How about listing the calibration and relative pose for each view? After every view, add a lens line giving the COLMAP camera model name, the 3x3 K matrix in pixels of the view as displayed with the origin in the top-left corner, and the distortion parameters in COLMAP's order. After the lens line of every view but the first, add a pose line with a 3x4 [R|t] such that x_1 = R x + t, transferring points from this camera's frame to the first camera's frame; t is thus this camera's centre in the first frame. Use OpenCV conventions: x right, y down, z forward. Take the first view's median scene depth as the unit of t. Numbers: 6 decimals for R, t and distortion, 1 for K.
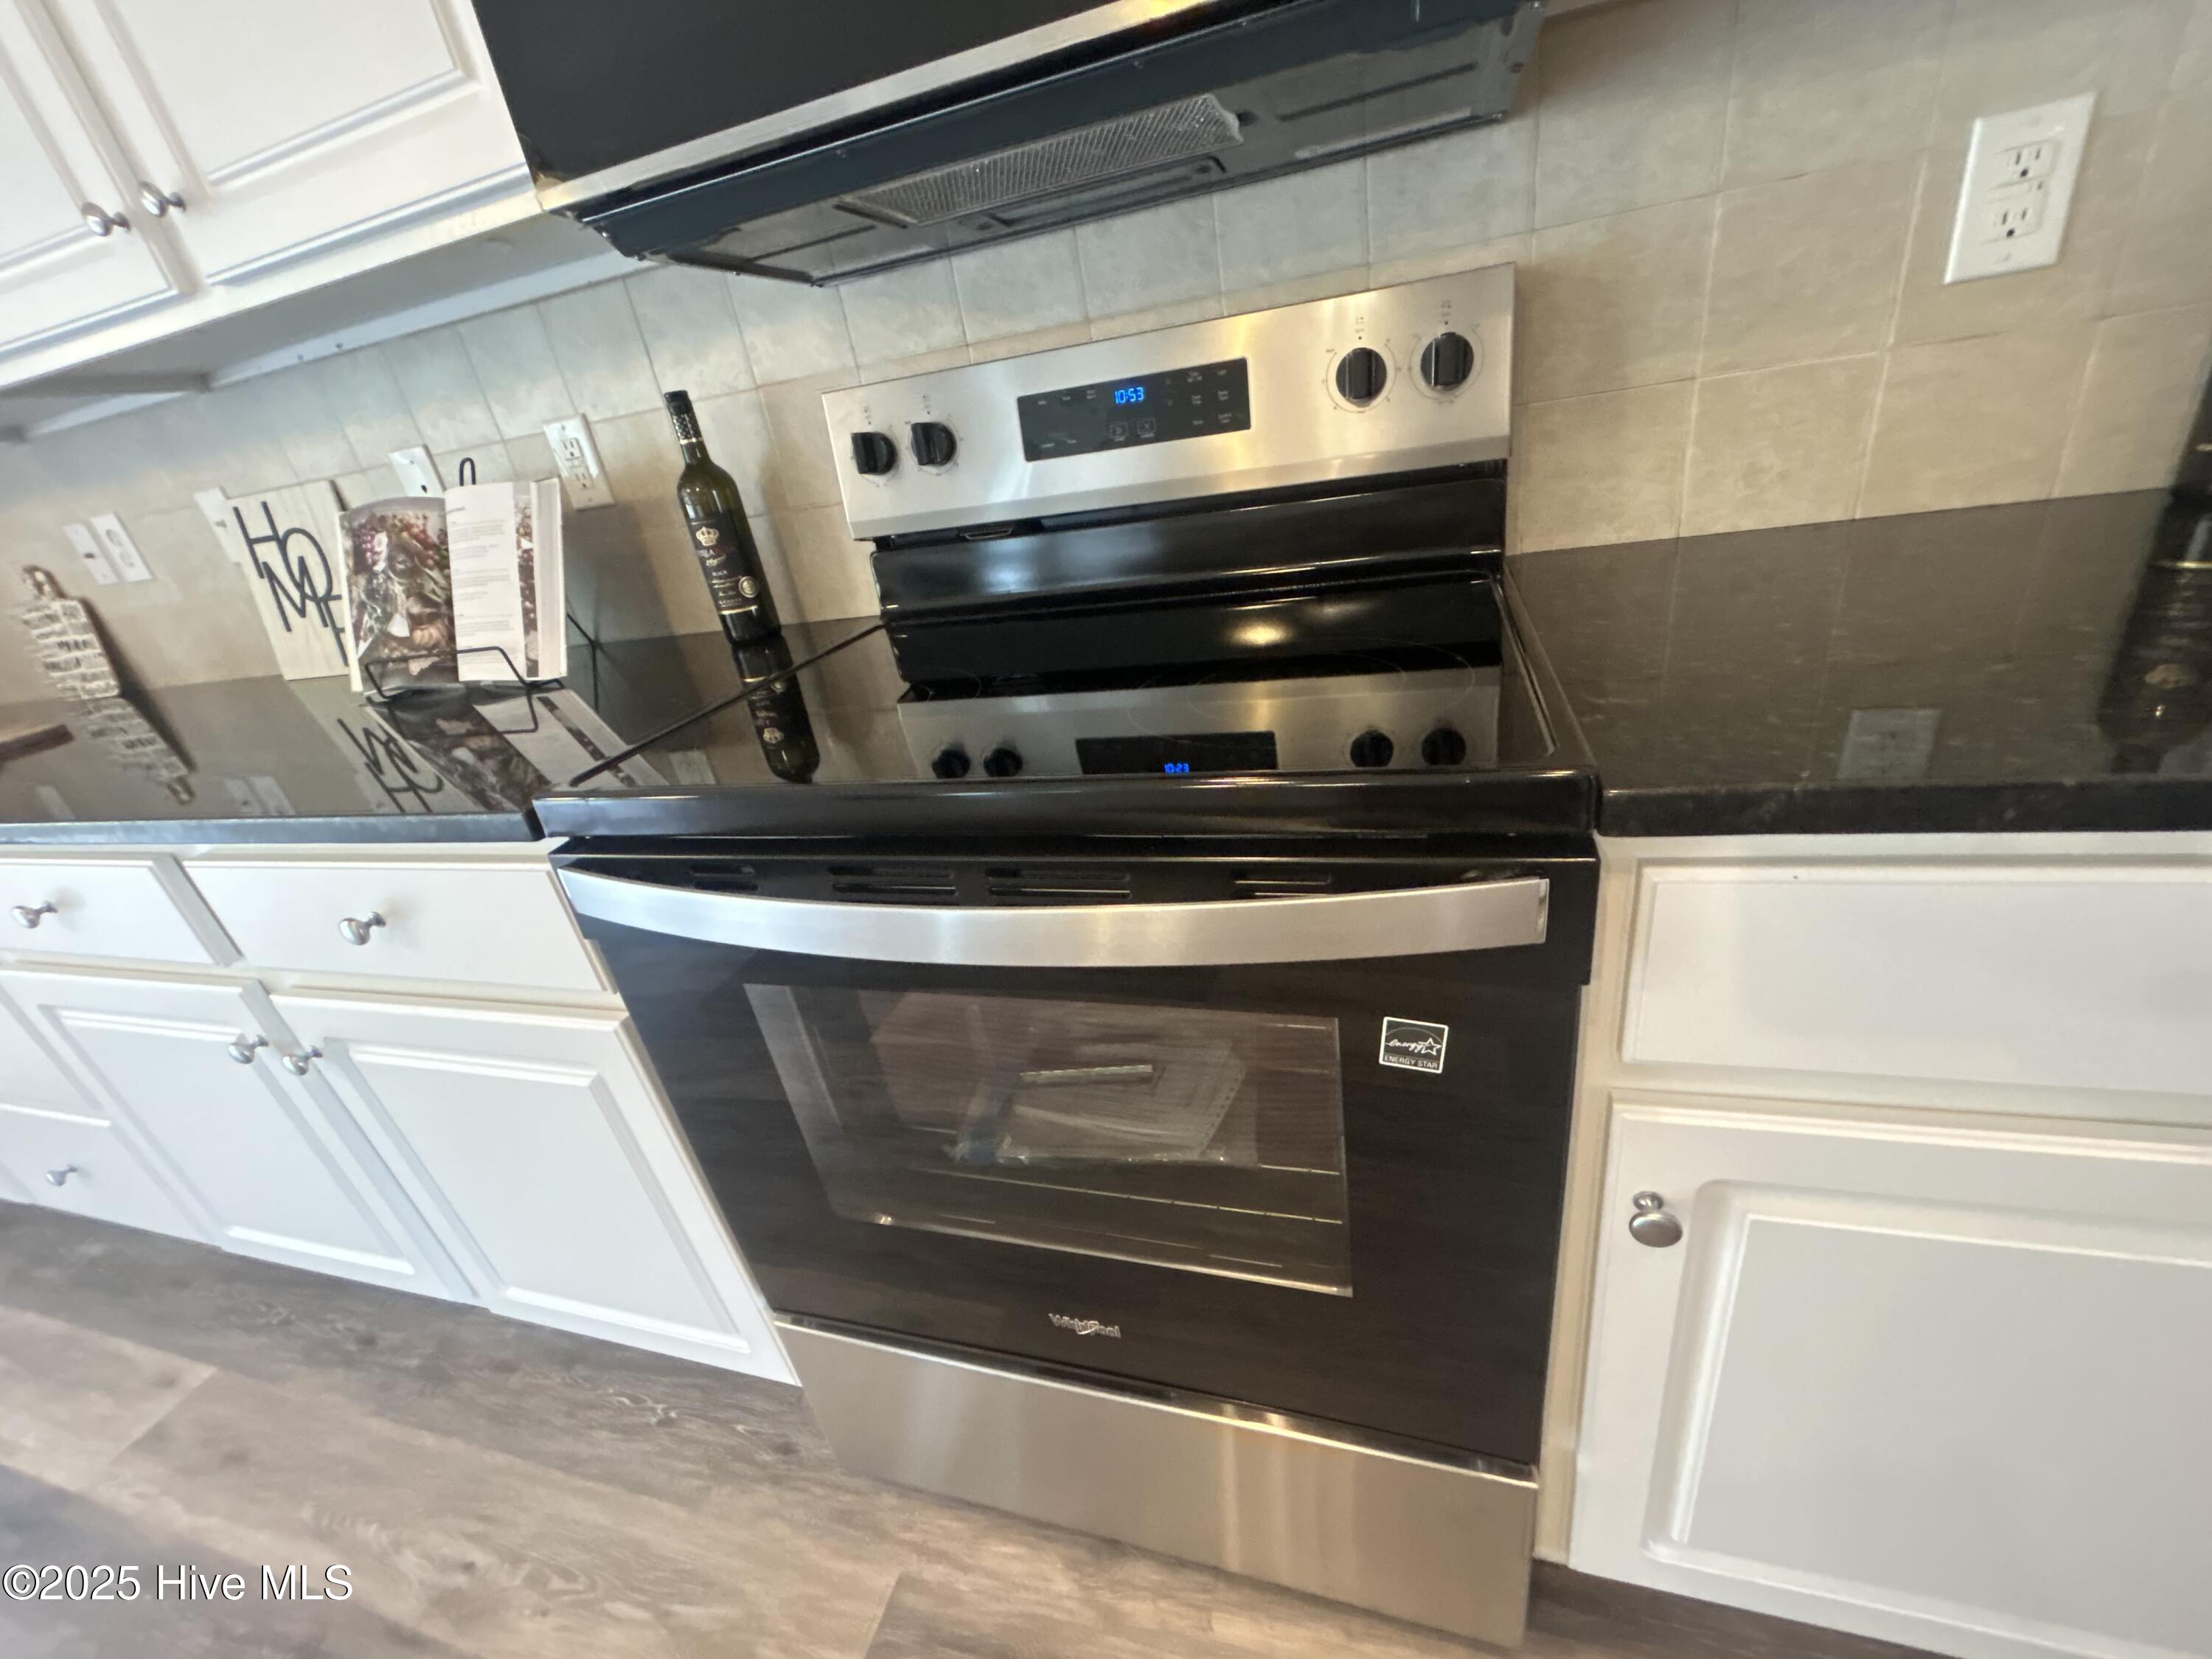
lens RADIAL K [[888.1, 0, 1102.1], [0, 888.1, 828.0], [0, 0, 1]] dist [0.000775, -0.000099]
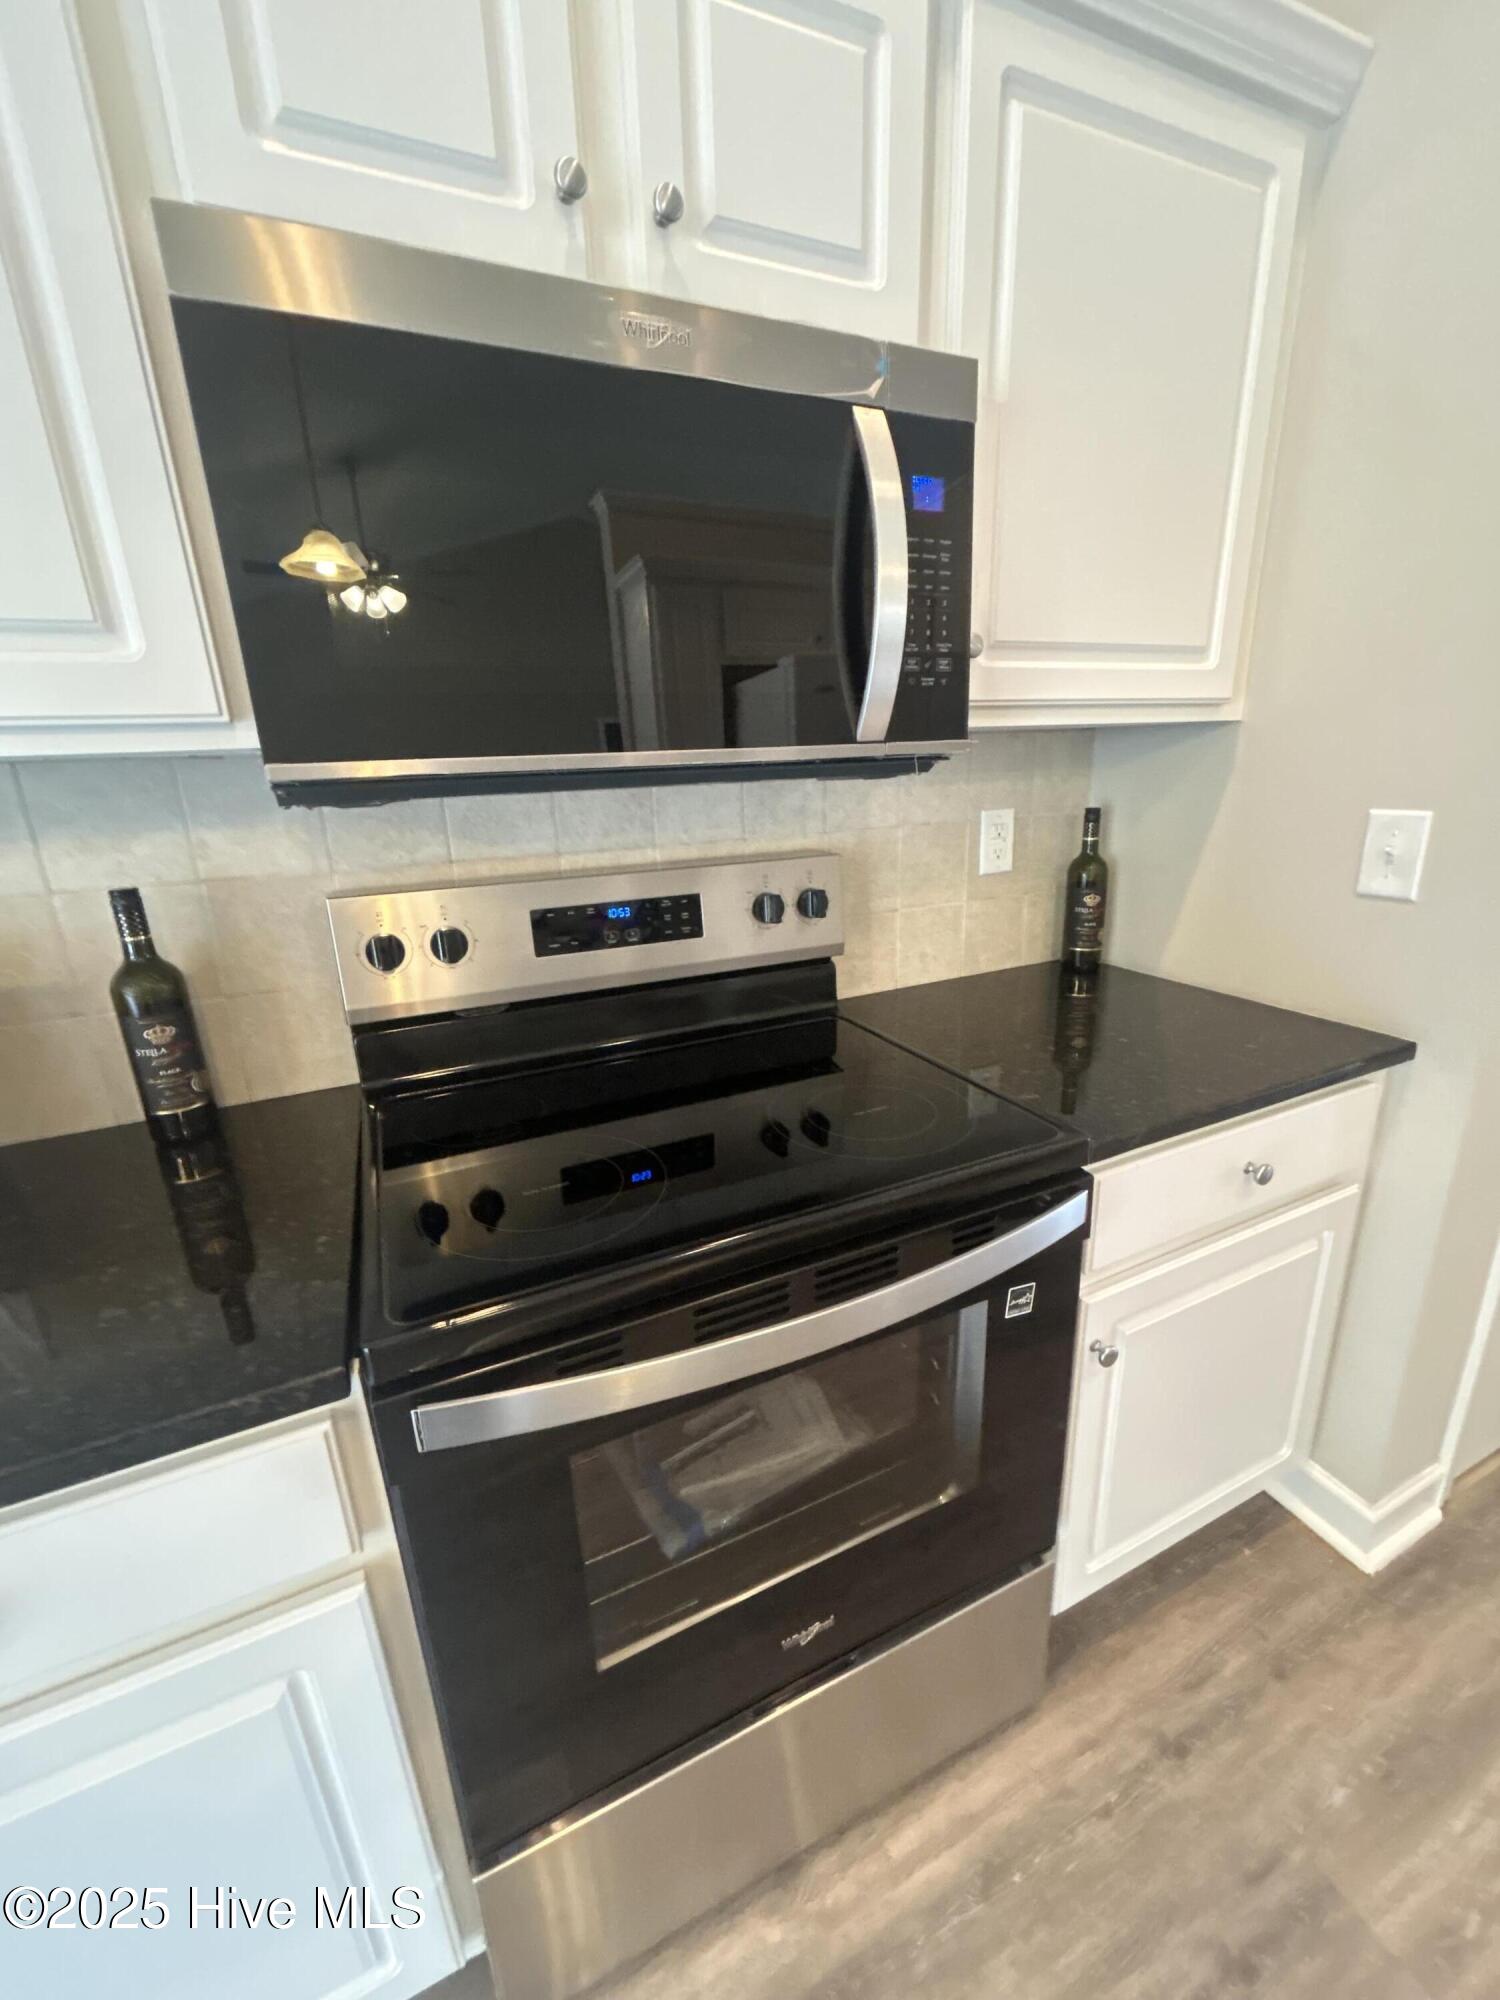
lens RADIAL K [[803.0, 0, 753.5], [0, 803.0, 1002.7], [0, 0, 1]] dist [0.000775, -0.000099]
pose [[0.744997, -0.070465, 0.663335, -0.536061], [0.215023, 0.966695, -0.138804, -0.113229], [-0.631462, 0.246041, 0.735337, -0.005329]]
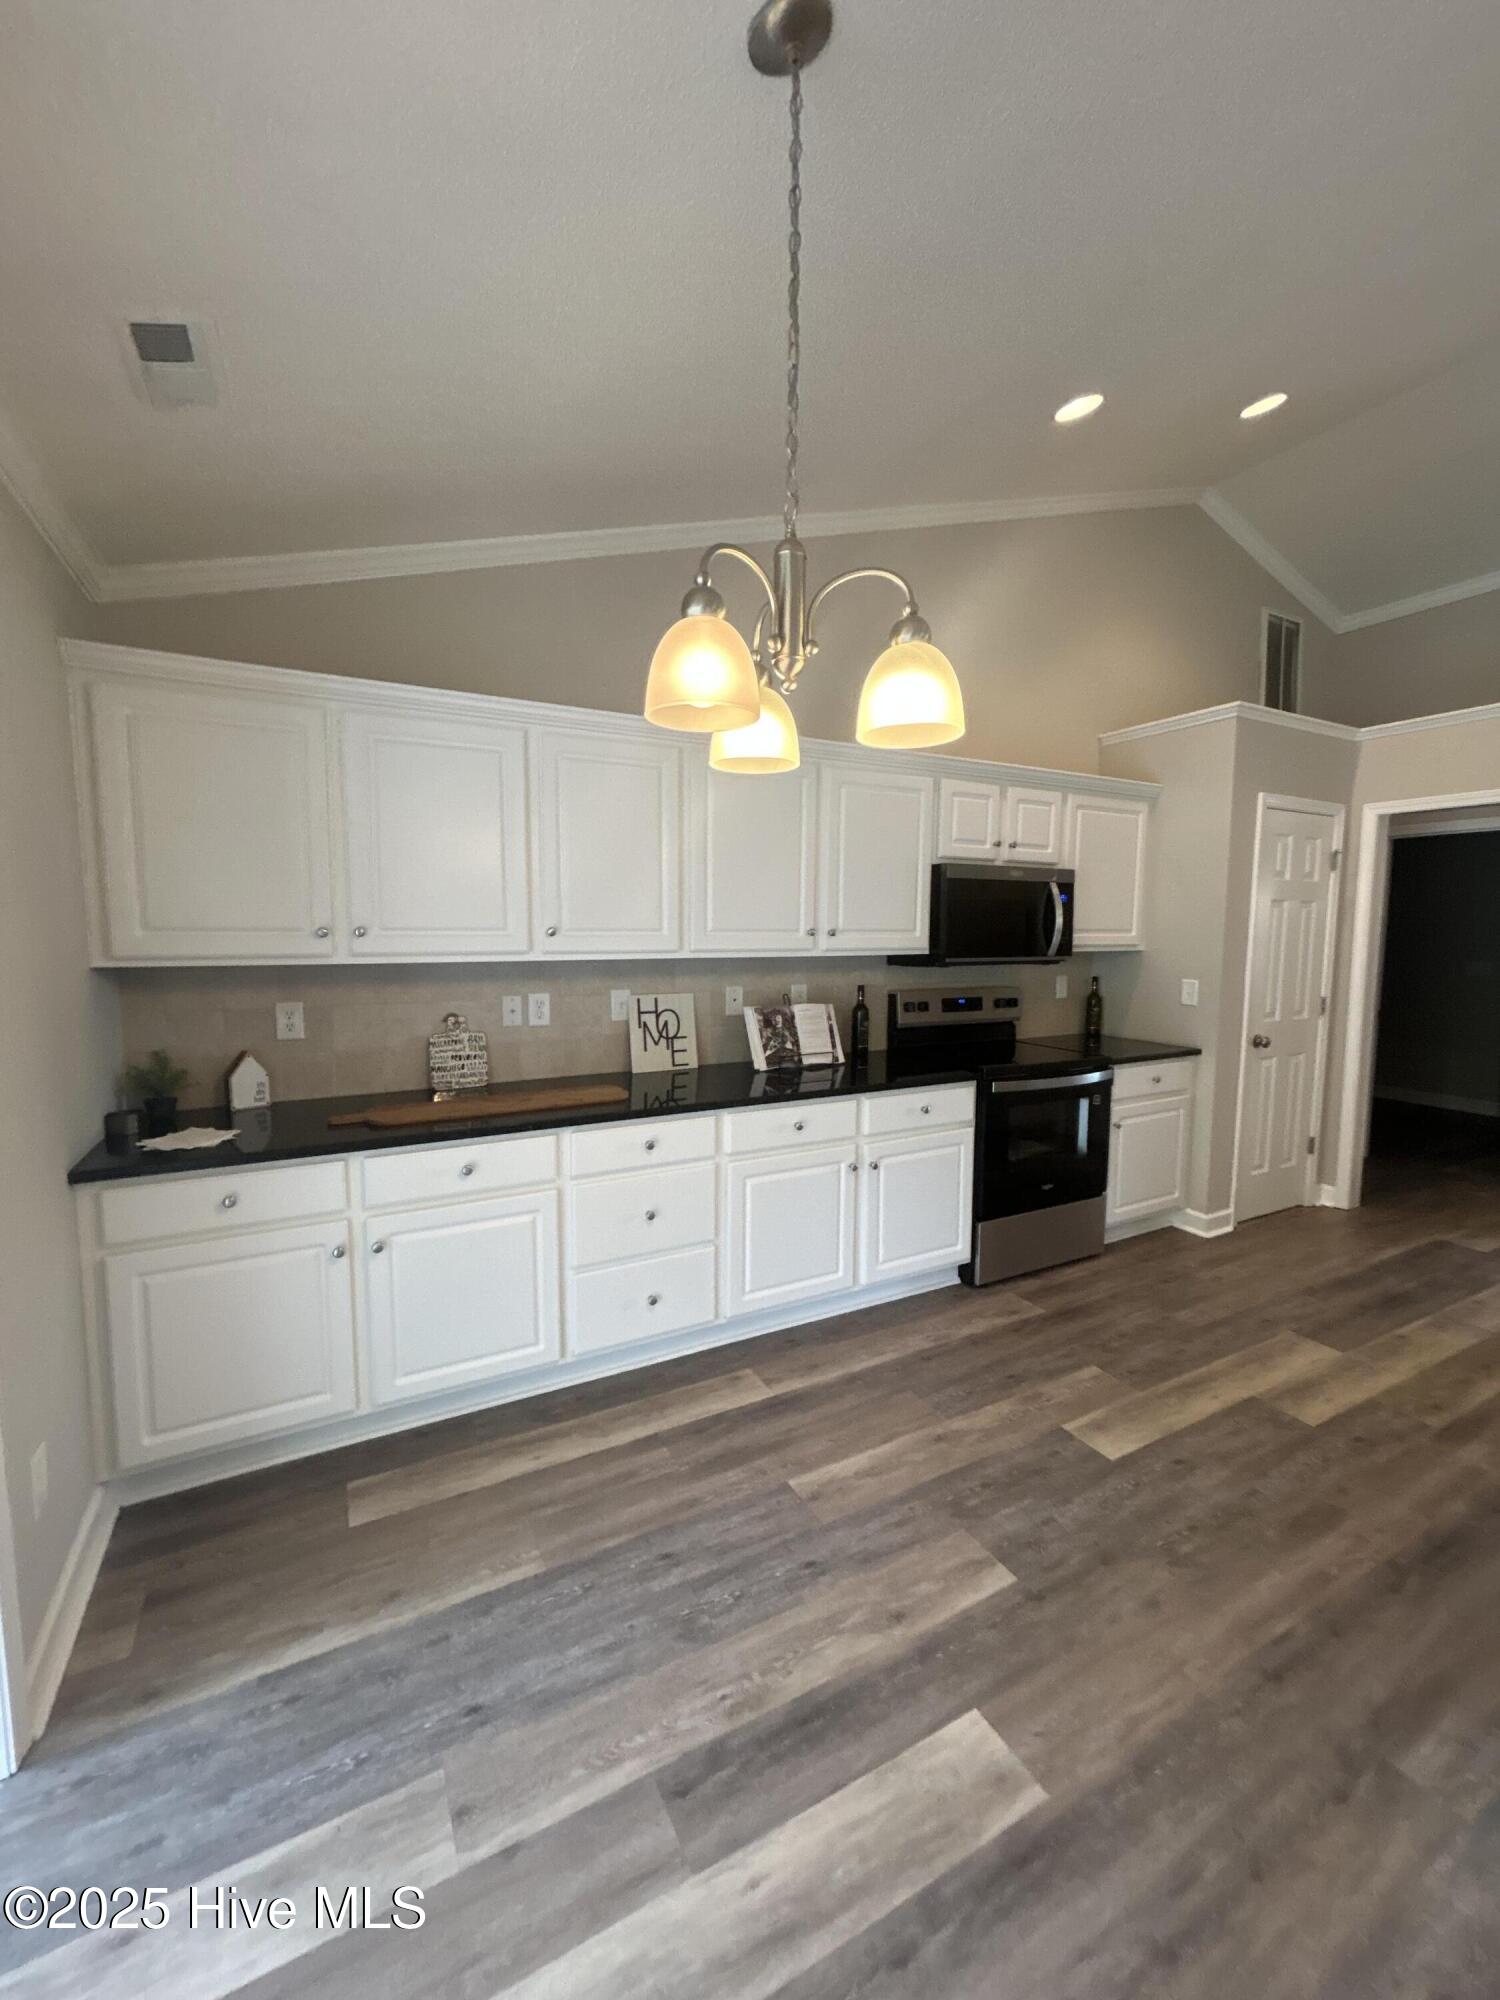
lens RADIAL K [[803.0, 0, 749.2], [0, 803.0, 1005.3], [0, 0, 1]] dist [0.000775, -0.000099]
pose [[0.698361, 0.089479, 0.710131, -2.948592], [0.198377, 0.929088, -0.312157, 0.475046], [-0.687705, 0.358872, 0.631088, -0.659220]]
